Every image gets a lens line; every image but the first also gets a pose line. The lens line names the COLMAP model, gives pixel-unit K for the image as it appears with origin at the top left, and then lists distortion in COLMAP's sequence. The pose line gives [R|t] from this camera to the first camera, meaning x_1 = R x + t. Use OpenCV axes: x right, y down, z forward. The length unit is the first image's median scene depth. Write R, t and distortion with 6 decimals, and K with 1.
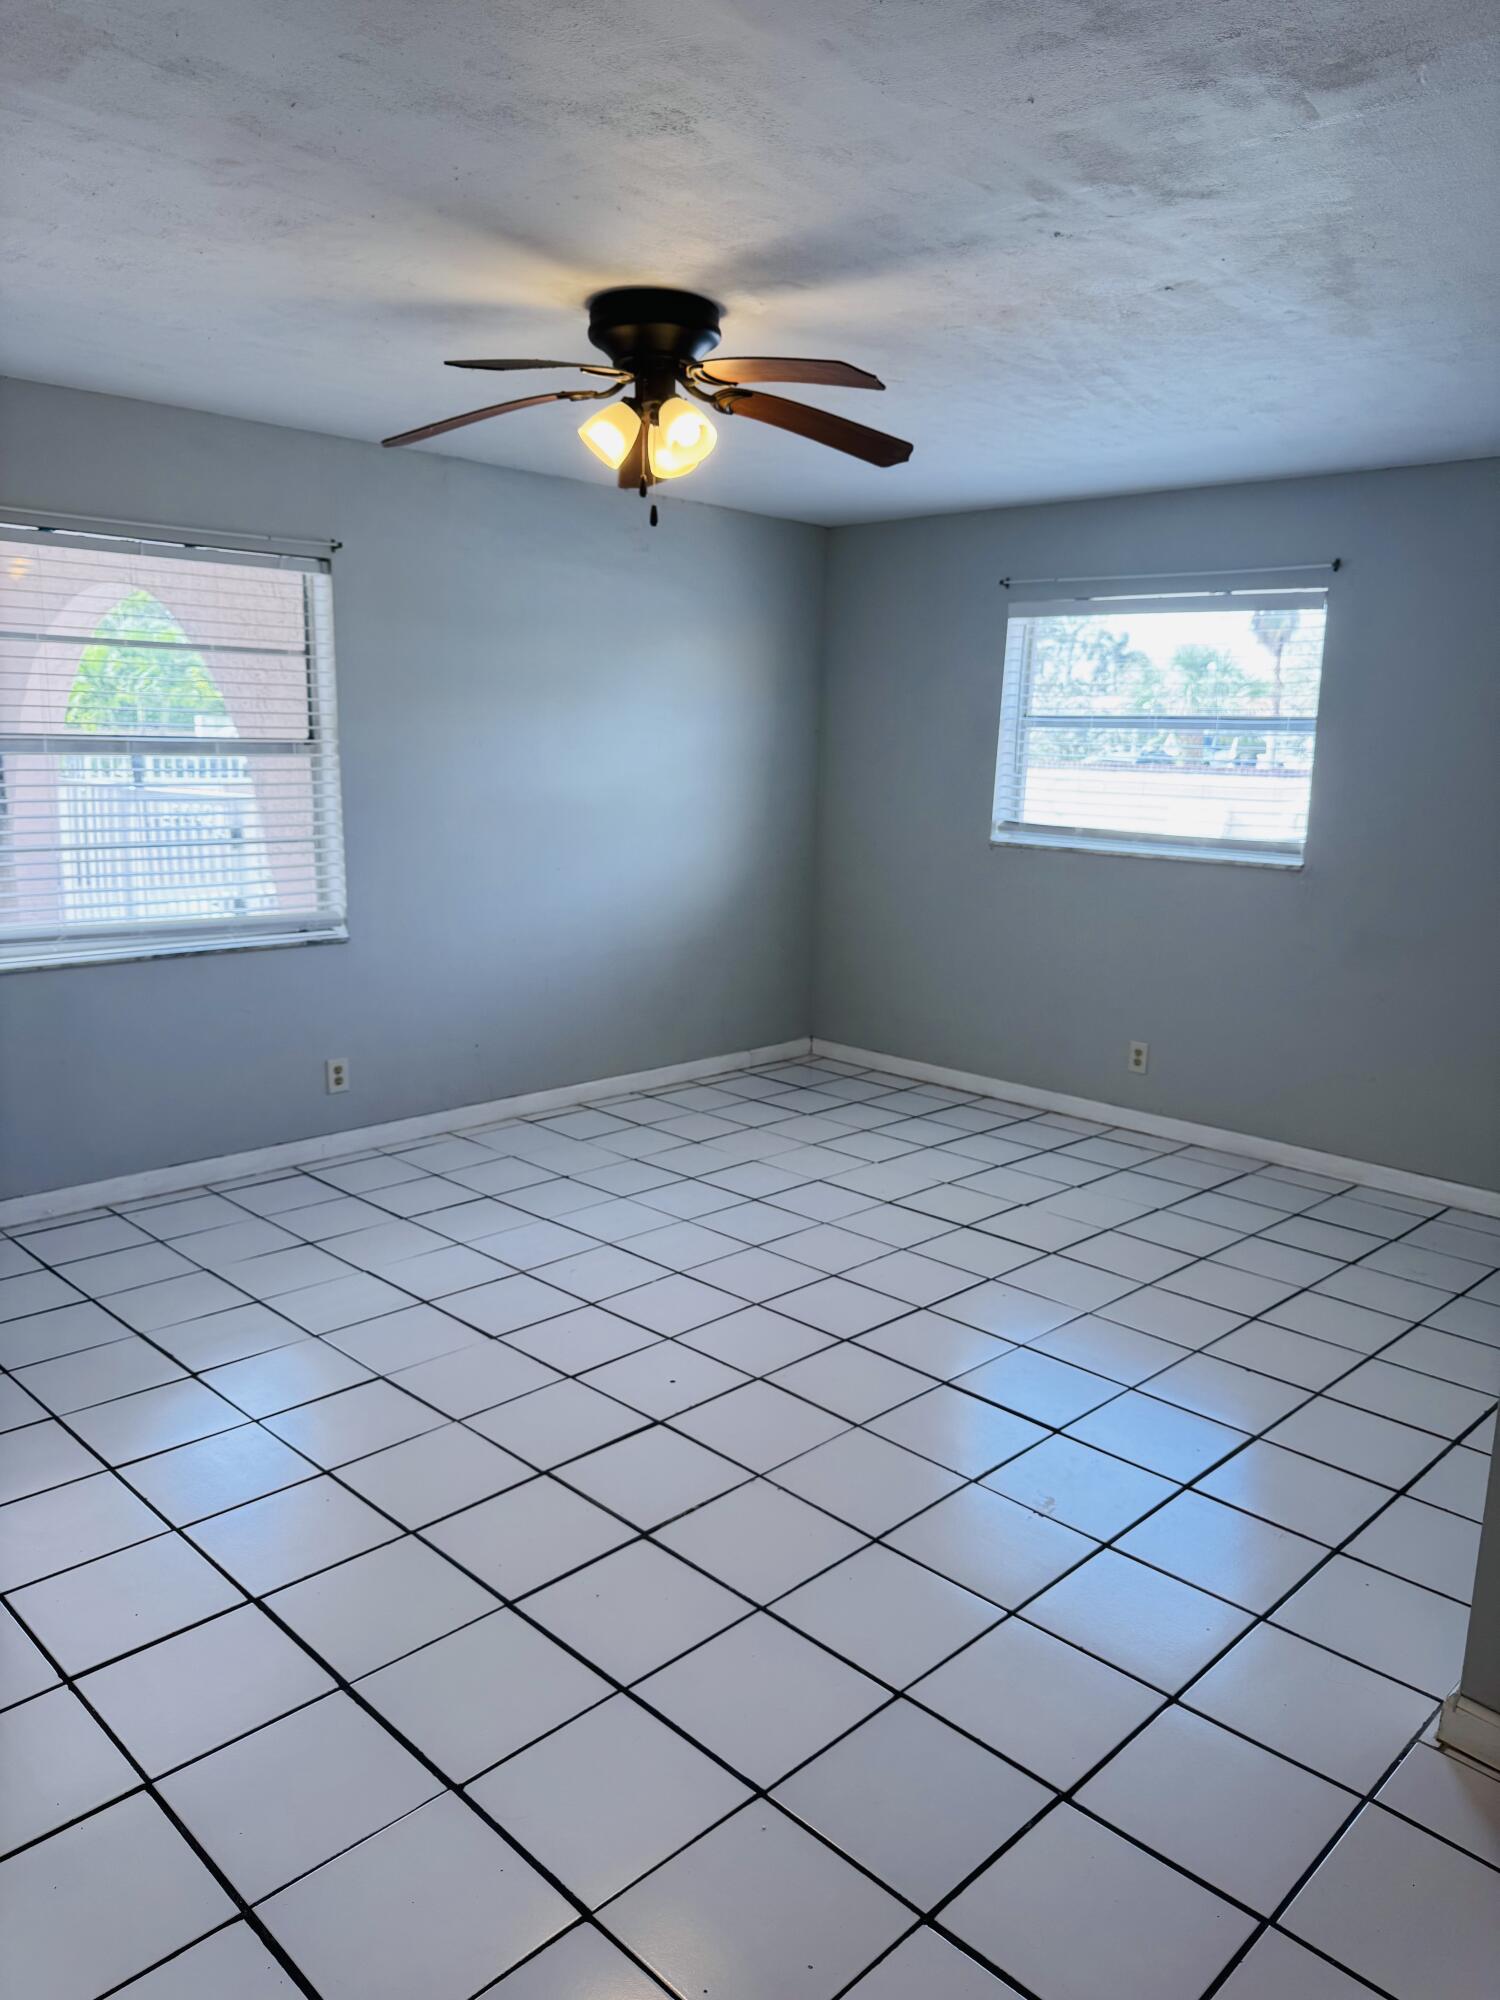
lens RADIAL K [[1431.1, 0, 750.0], [0, 1431.1, 1000.0], [0, 0, 1]] dist [-0.002956, -0.001247]
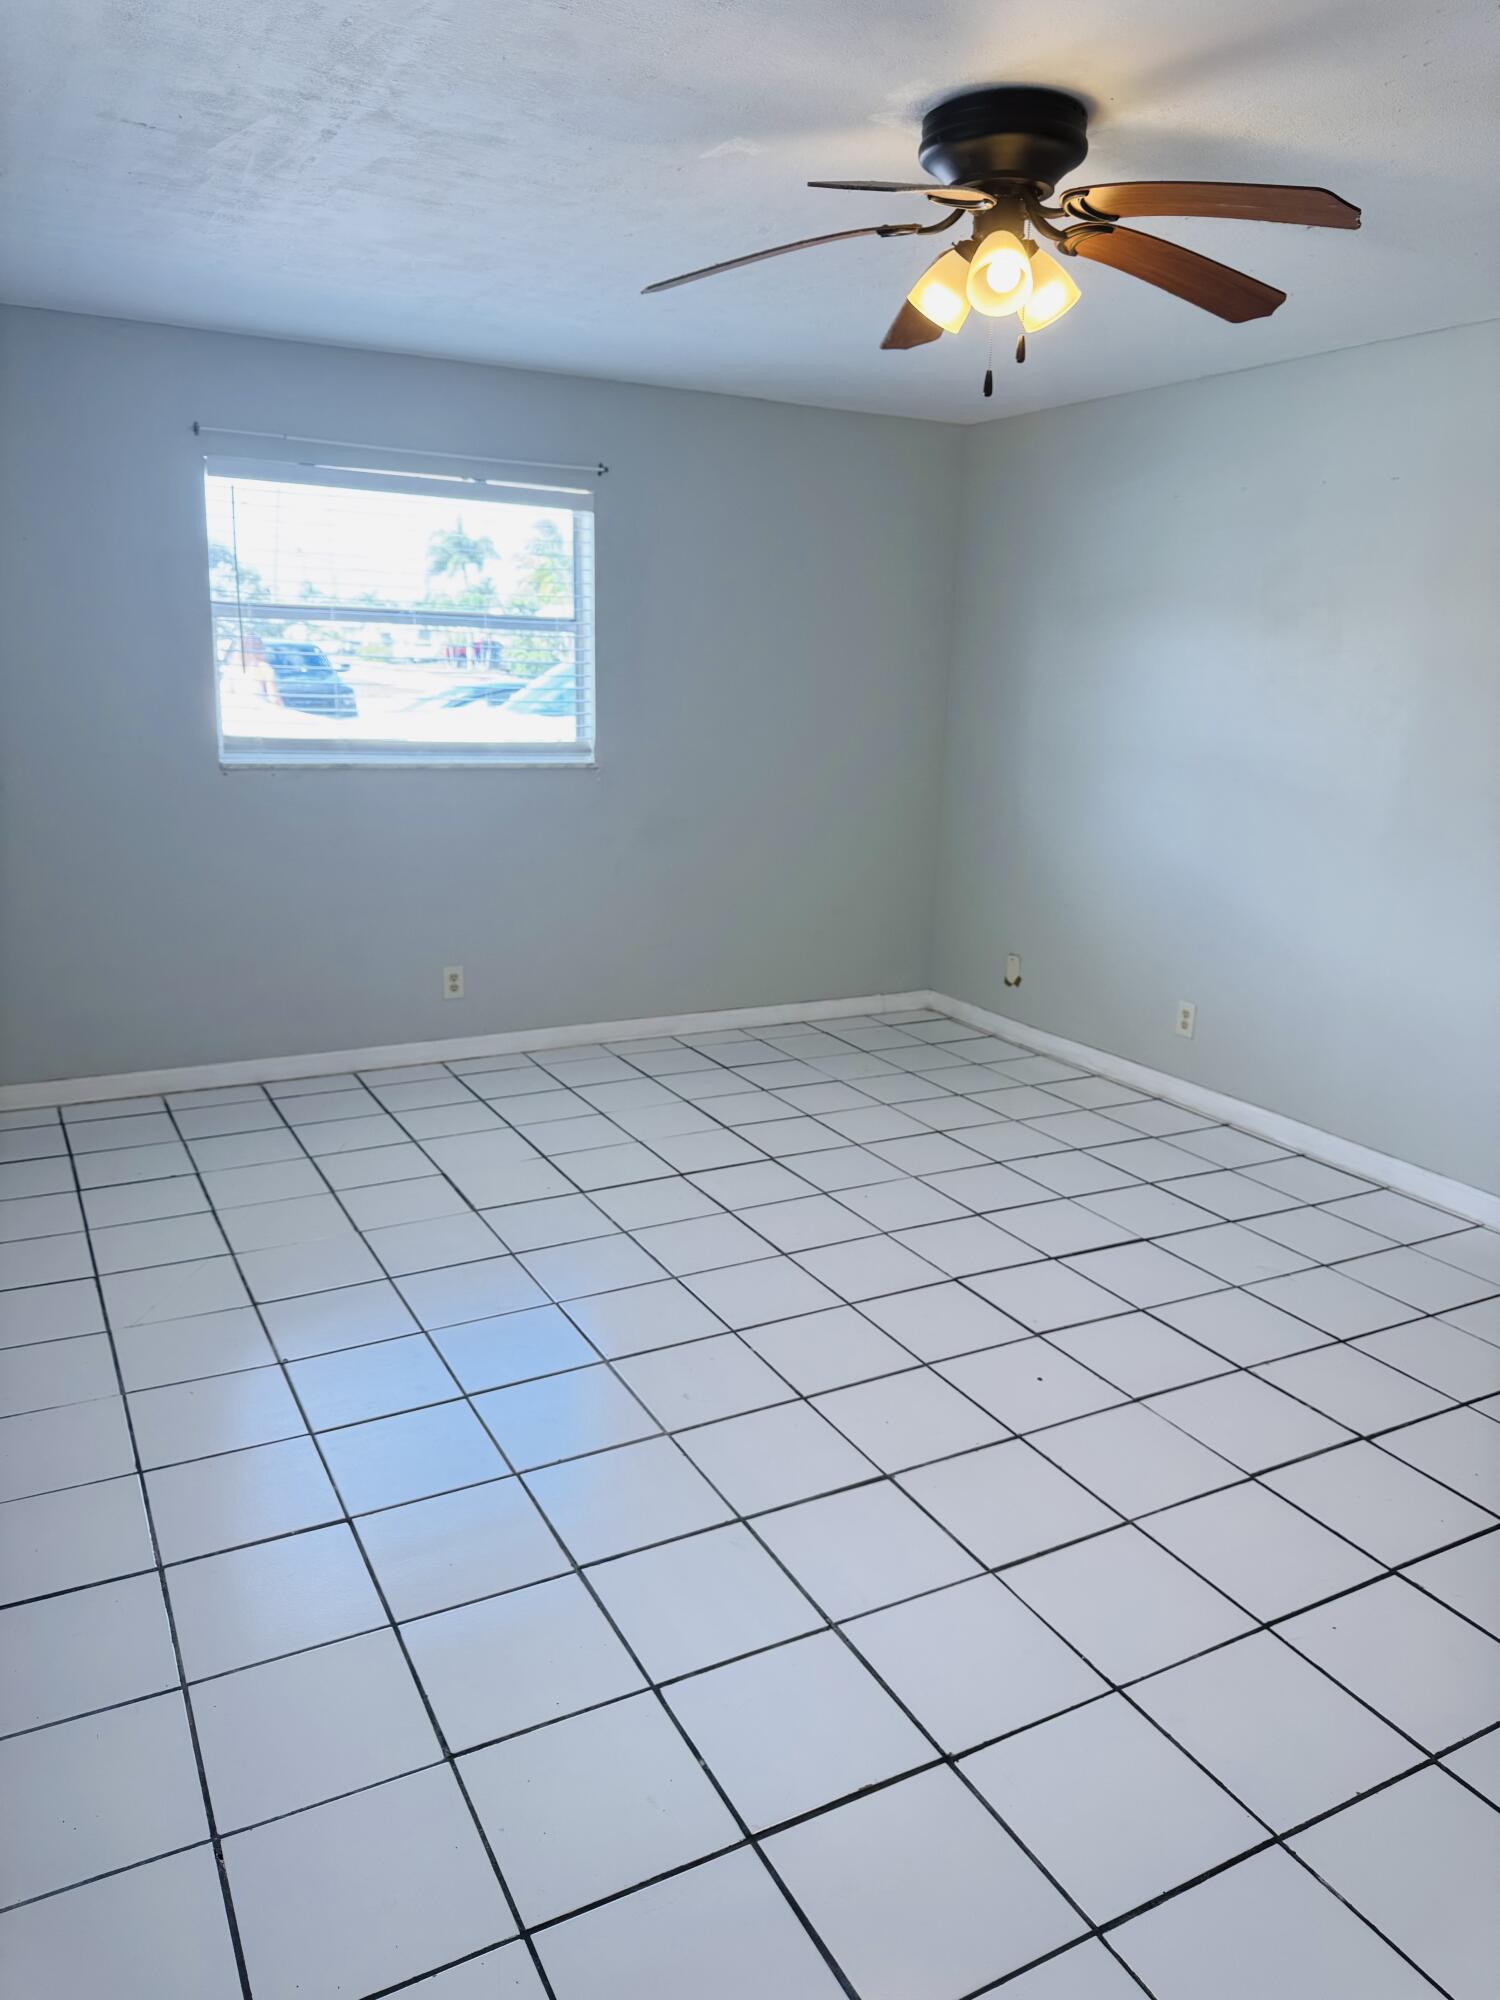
lens RADIAL K [[1344.8, 0, 748.2], [0, 1344.8, 1040.1], [0, 0, 1]] dist [-0.002091, -0.001163]
pose [[0.279891, -0.274037, 0.920089, -0.549432], [0.156055, 0.958635, 0.238046, -0.114928], [-0.947263, 0.076958, 0.311079, 0.590527]]
